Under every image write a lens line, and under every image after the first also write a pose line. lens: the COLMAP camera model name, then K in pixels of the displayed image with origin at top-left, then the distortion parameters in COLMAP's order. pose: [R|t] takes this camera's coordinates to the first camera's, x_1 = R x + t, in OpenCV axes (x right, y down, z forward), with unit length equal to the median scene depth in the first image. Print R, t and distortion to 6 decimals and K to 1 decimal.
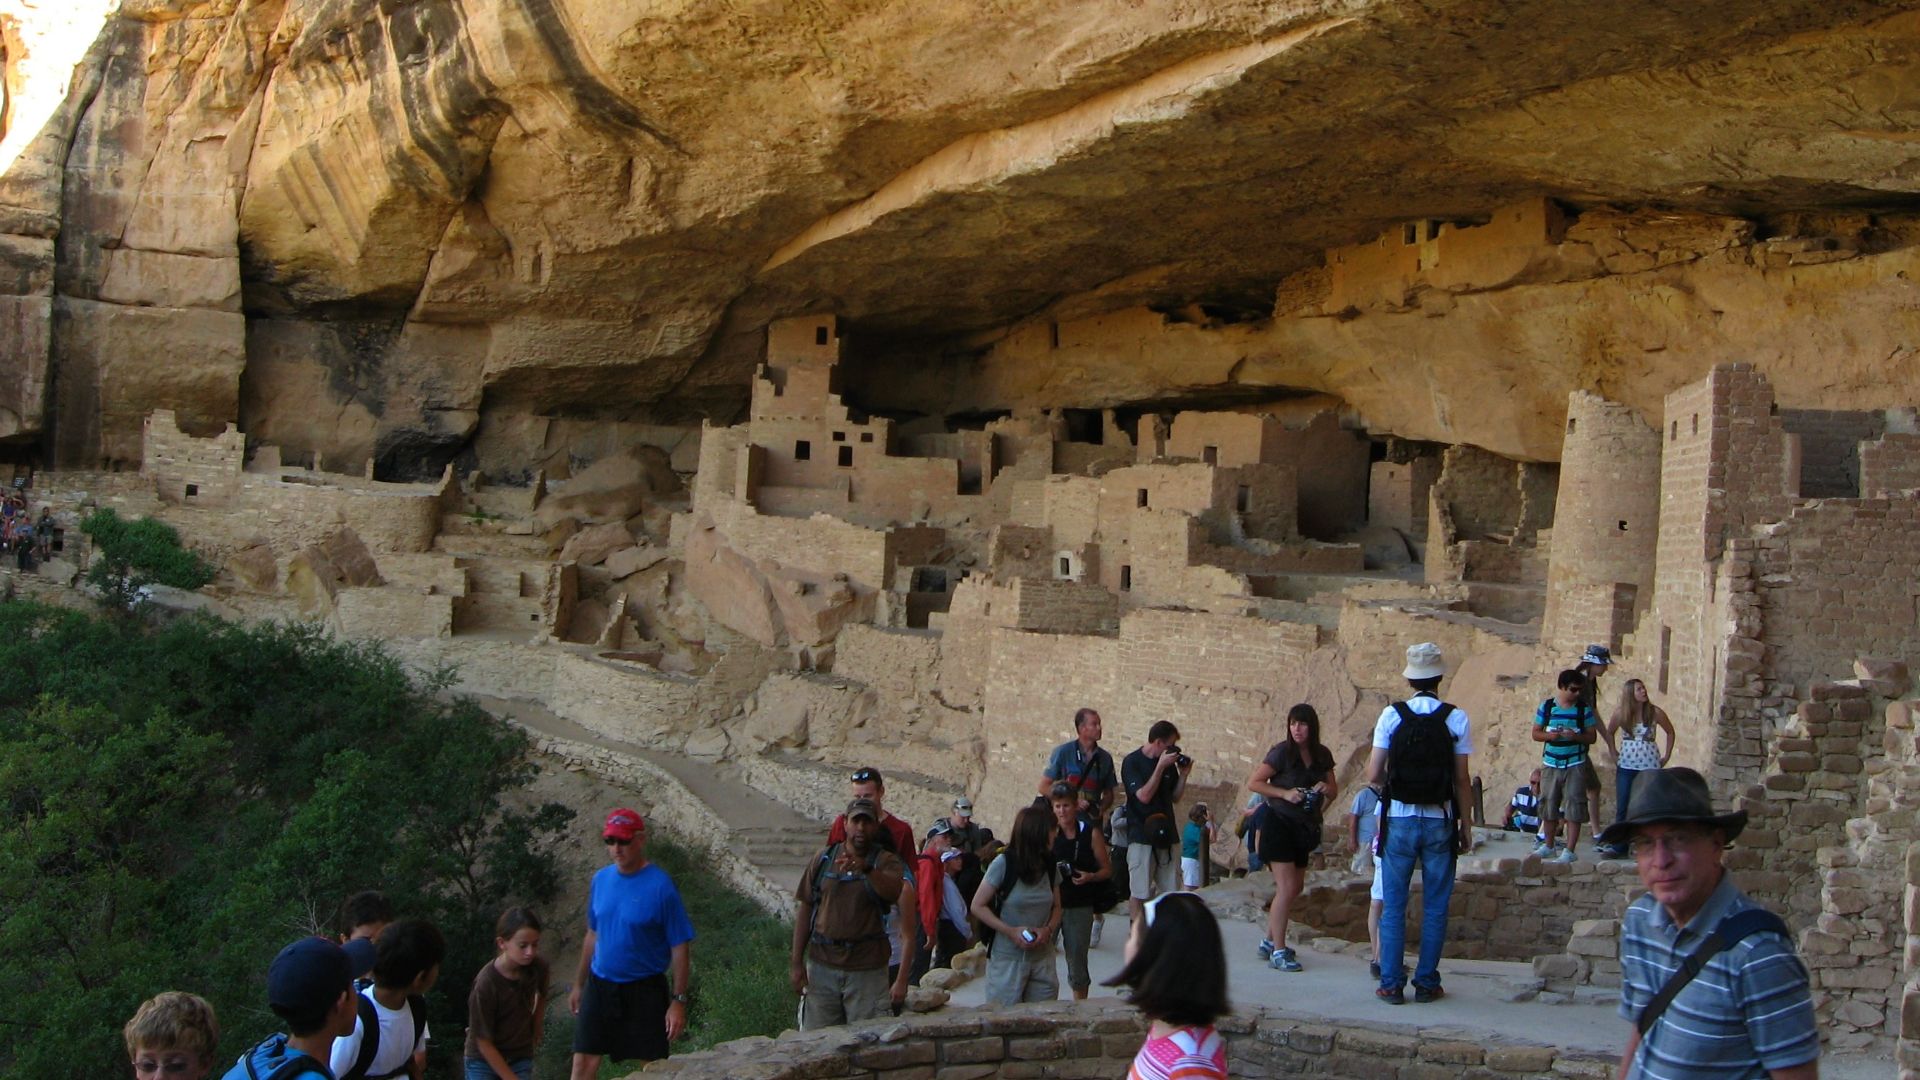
lens RADIAL K [[2714.3, 0, 1000.8], [0, 2714.3, 414.8], [0, 0, 1]] dist [-0.101995, -0.063185]
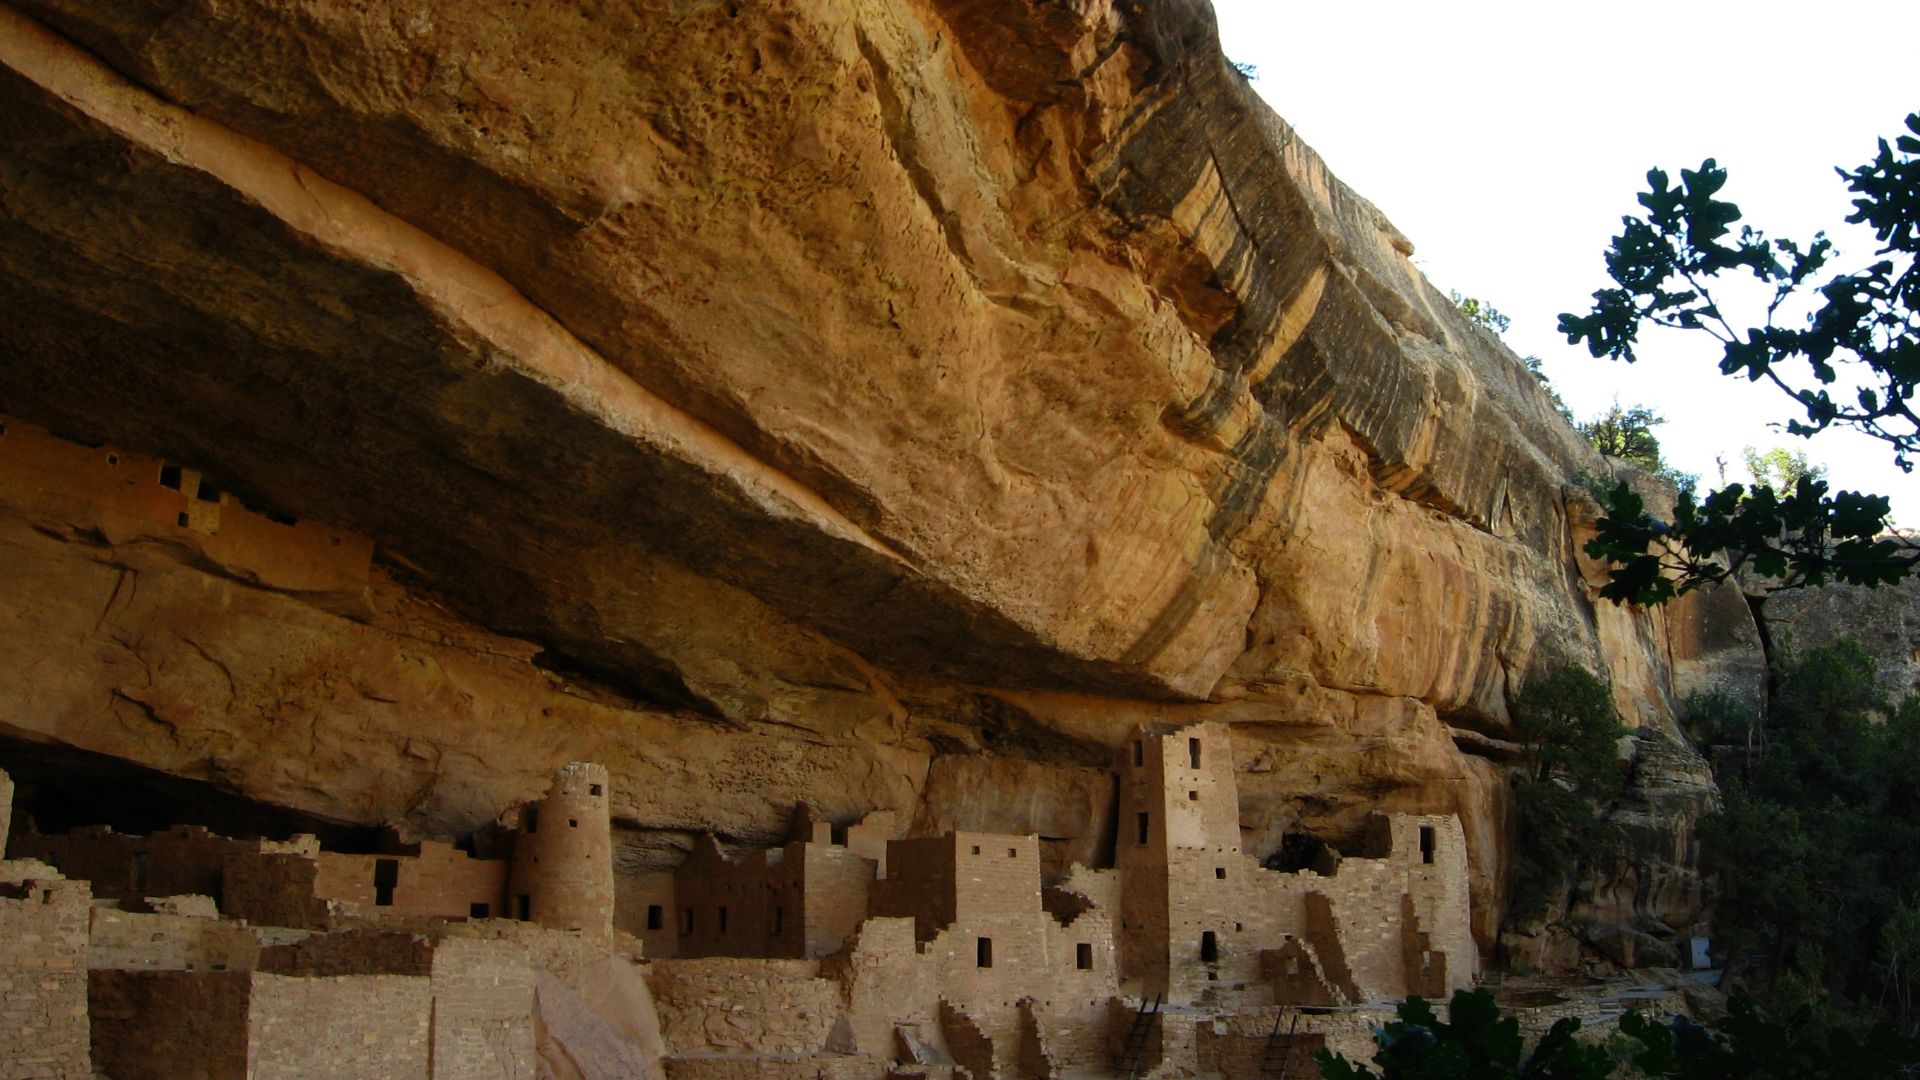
lens RADIAL K [[2050.1, 0, 955.3], [0, 2050.1, 406.7], [0, 0, 1]] dist [-0.145897, 0.088525]
pose [[-0.805193, 0.110899, 0.582551, -0.467385], [-0.076138, 0.954894, -0.287018, 0.084600], [-0.588105, -0.275459, -0.760431, 1.472614]]
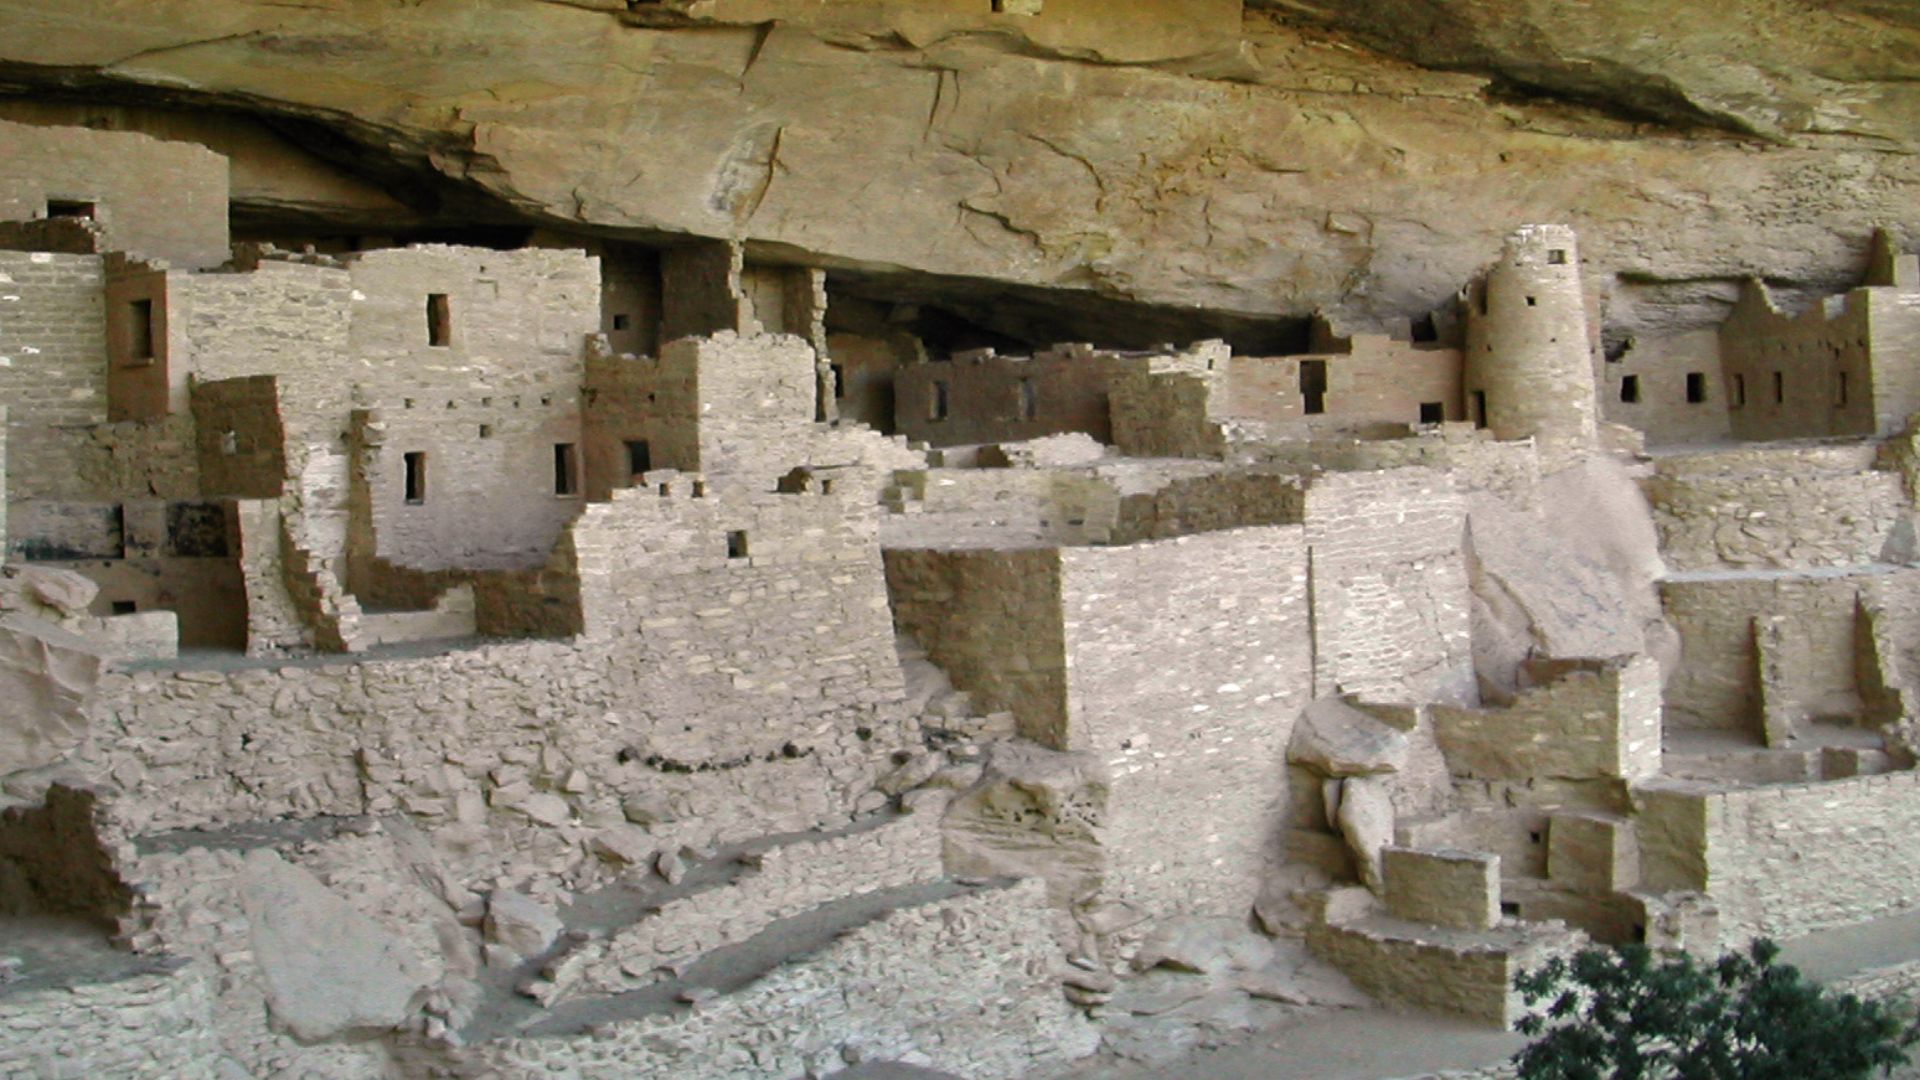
lens RADIAL K [[2714.3, 0, 1000.8], [0, 2714.3, 414.8], [0, 0, 1]] dist [-0.101995, -0.063185]
pose [[-0.443429, -0.036228, 0.895577, -0.564232], [-0.035097, 0.999118, 0.023039, 0.044093], [-0.895622, -0.021216, -0.444309, 1.440060]]
